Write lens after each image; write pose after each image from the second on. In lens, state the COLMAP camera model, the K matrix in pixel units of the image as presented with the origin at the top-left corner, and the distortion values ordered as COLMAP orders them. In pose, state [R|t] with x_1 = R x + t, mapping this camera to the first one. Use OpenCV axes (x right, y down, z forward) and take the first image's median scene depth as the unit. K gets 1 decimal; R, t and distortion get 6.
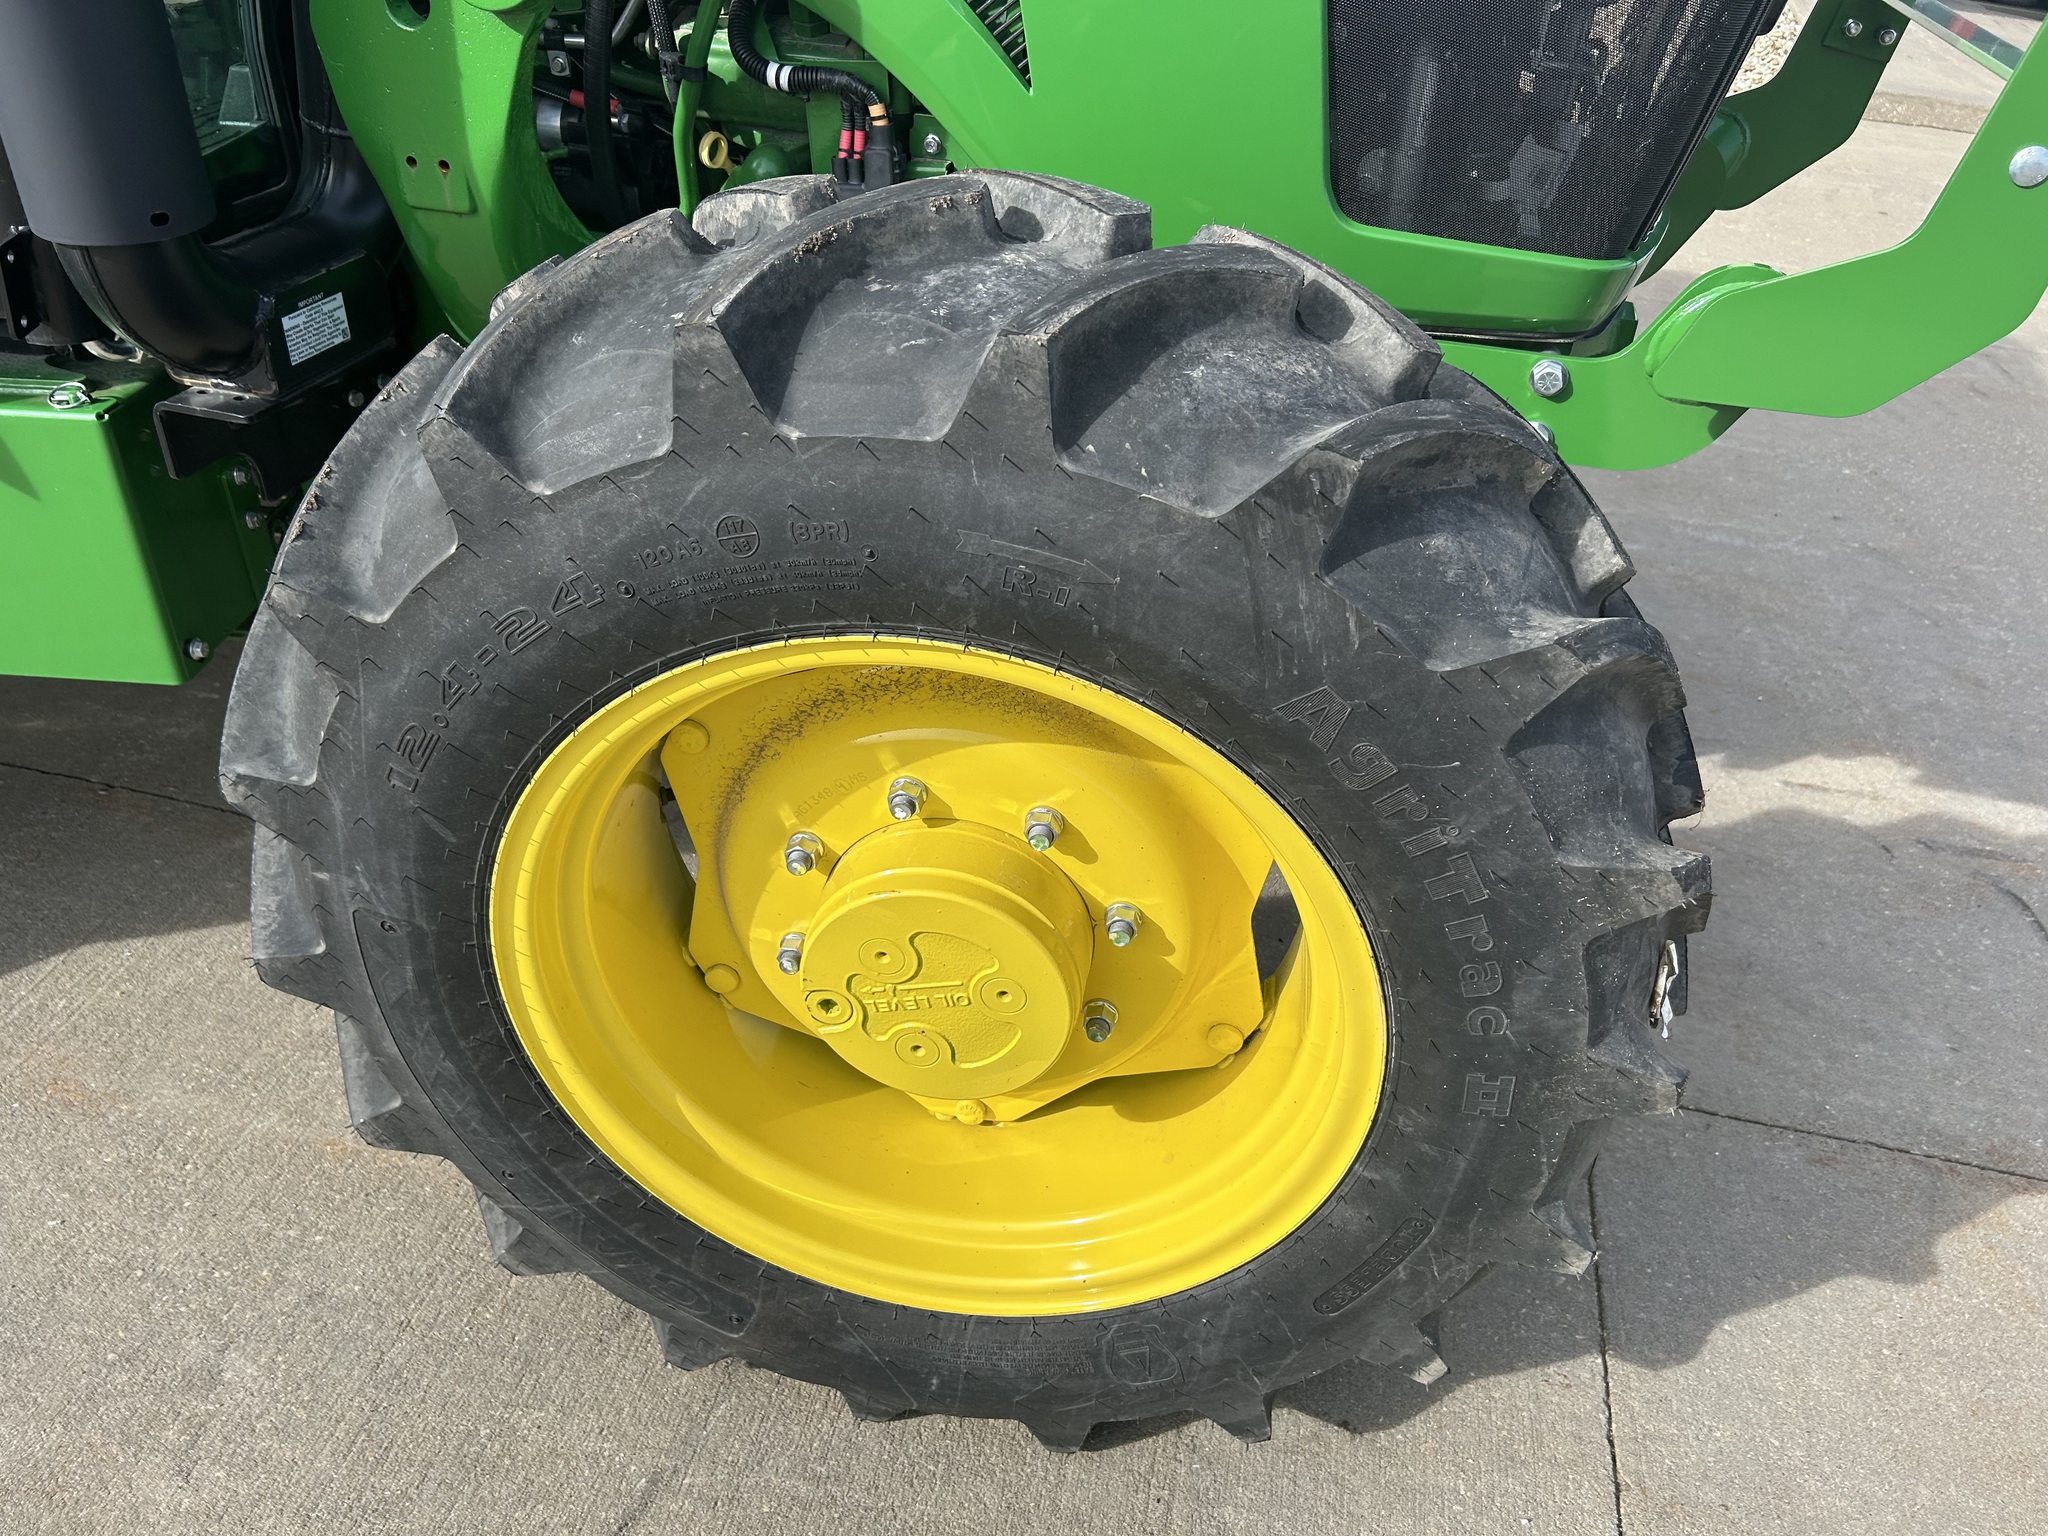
lens RADIAL K [[1575.3, 0, 1058.4], [0, 1575.3, 757.9], [0, 0, 1]] dist [0.035435, -0.038904]
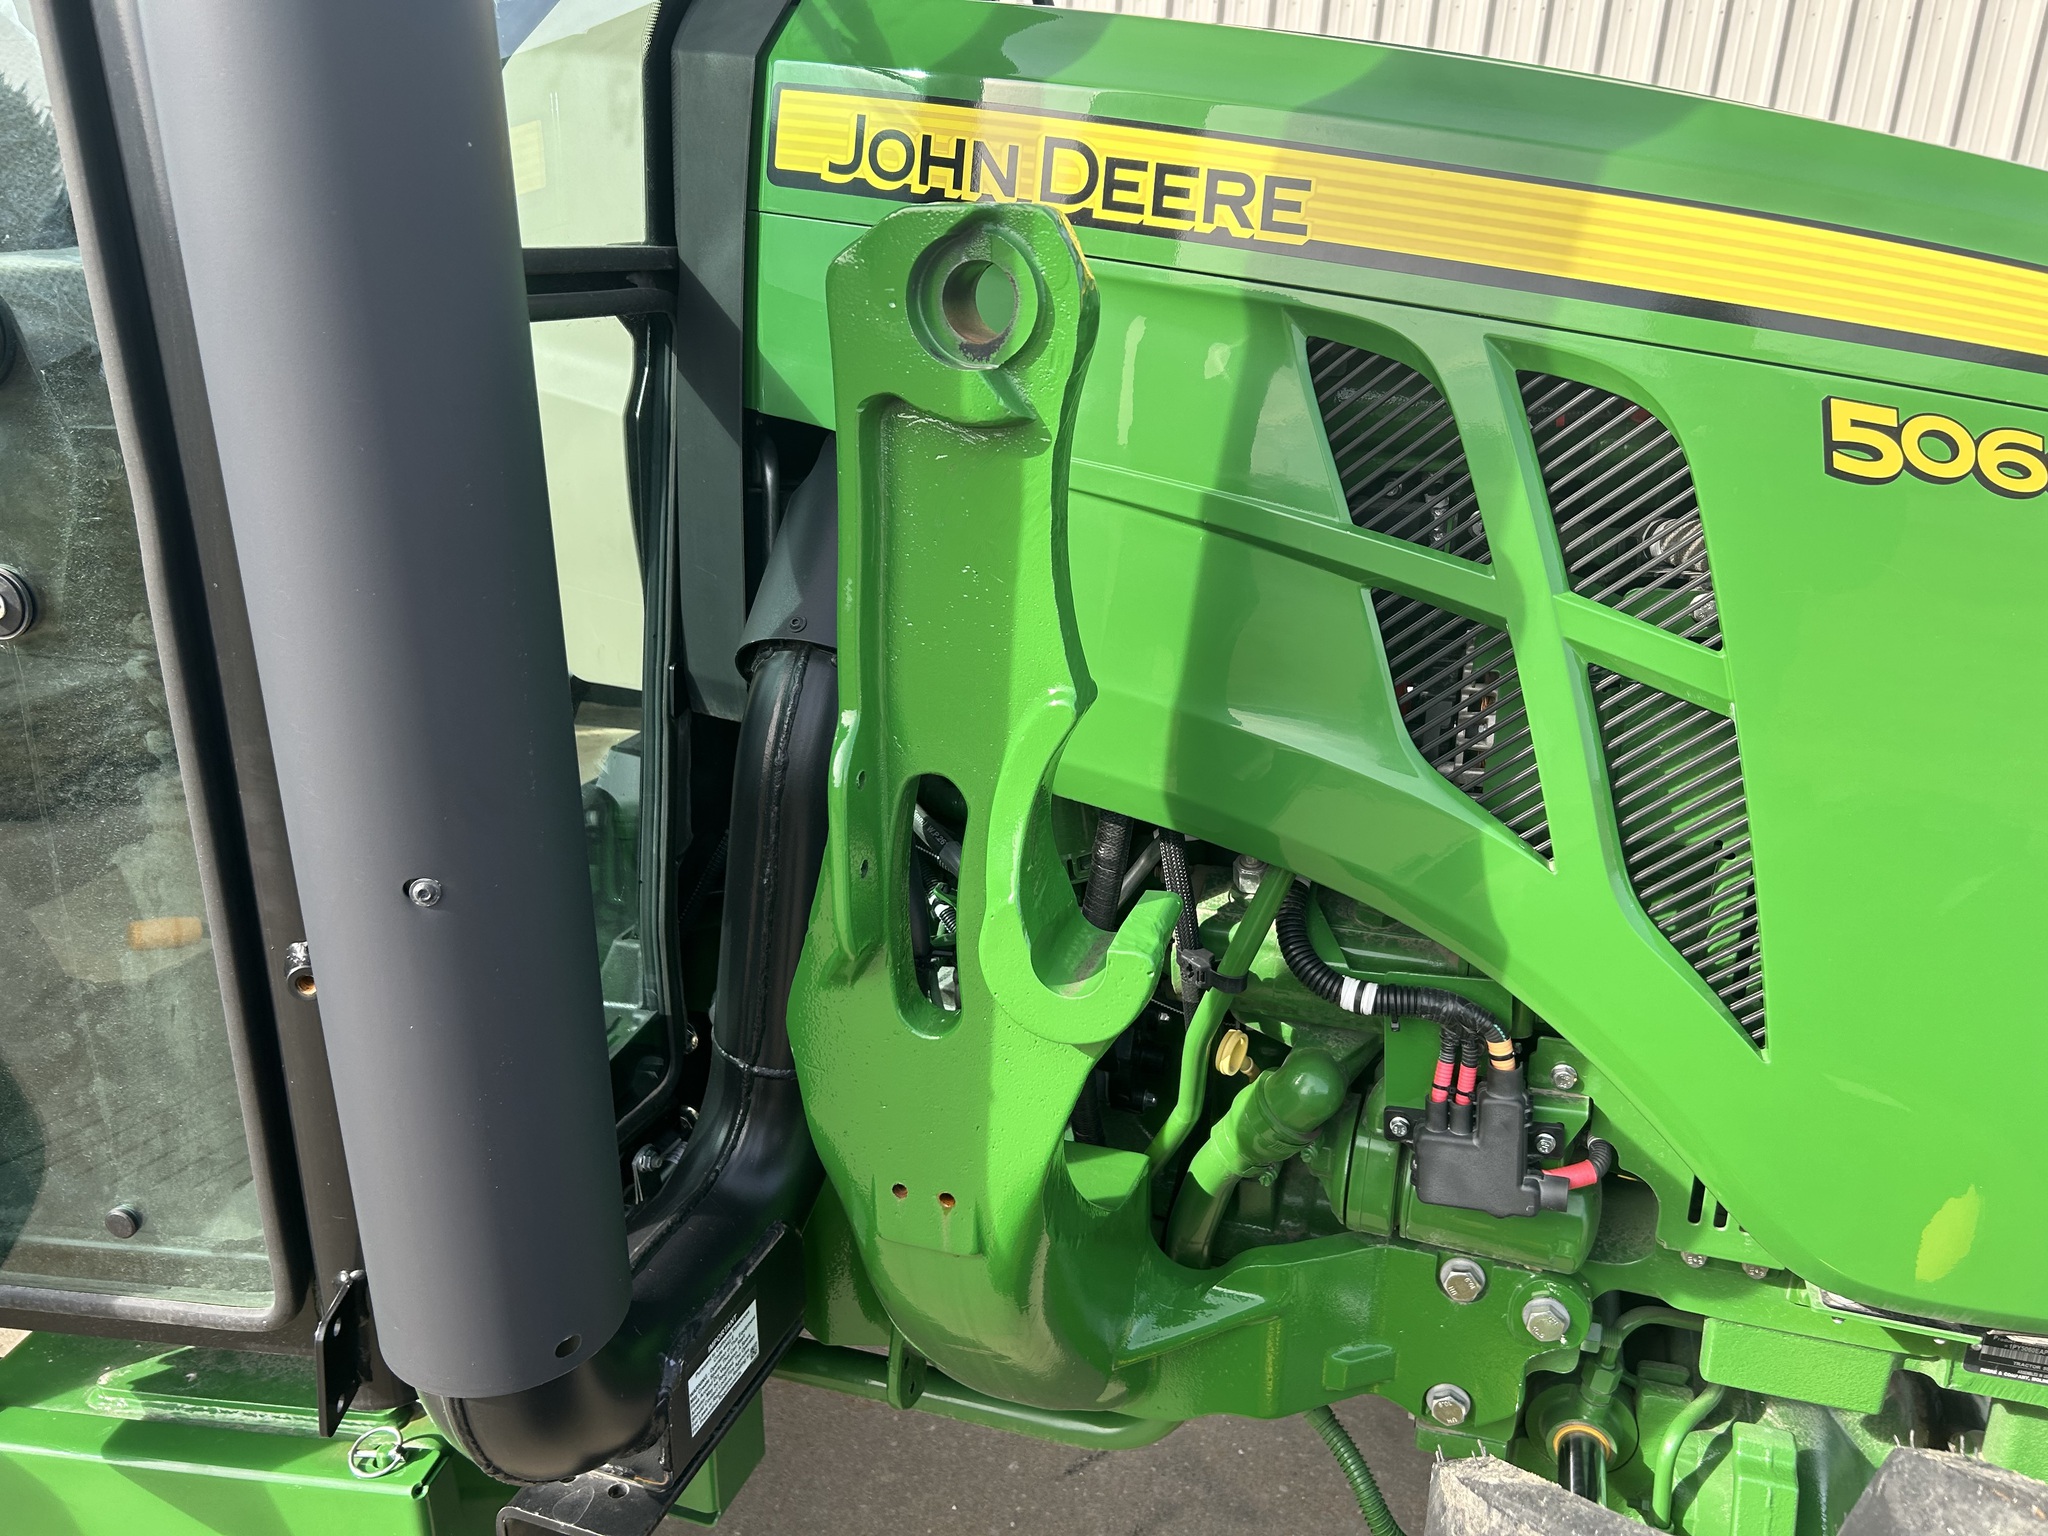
lens RADIAL K [[1562.3, 0, 1032.1], [0, 1562.3, 776.4], [0, 0, 1]] dist [0.028912, -0.001050]
pose [[0.994776, -0.015584, -0.100881, -0.253244], [-0.010931, 0.966333, -0.257064, -0.344323], [0.101491, 0.256824, 0.961115, 0.267818]]
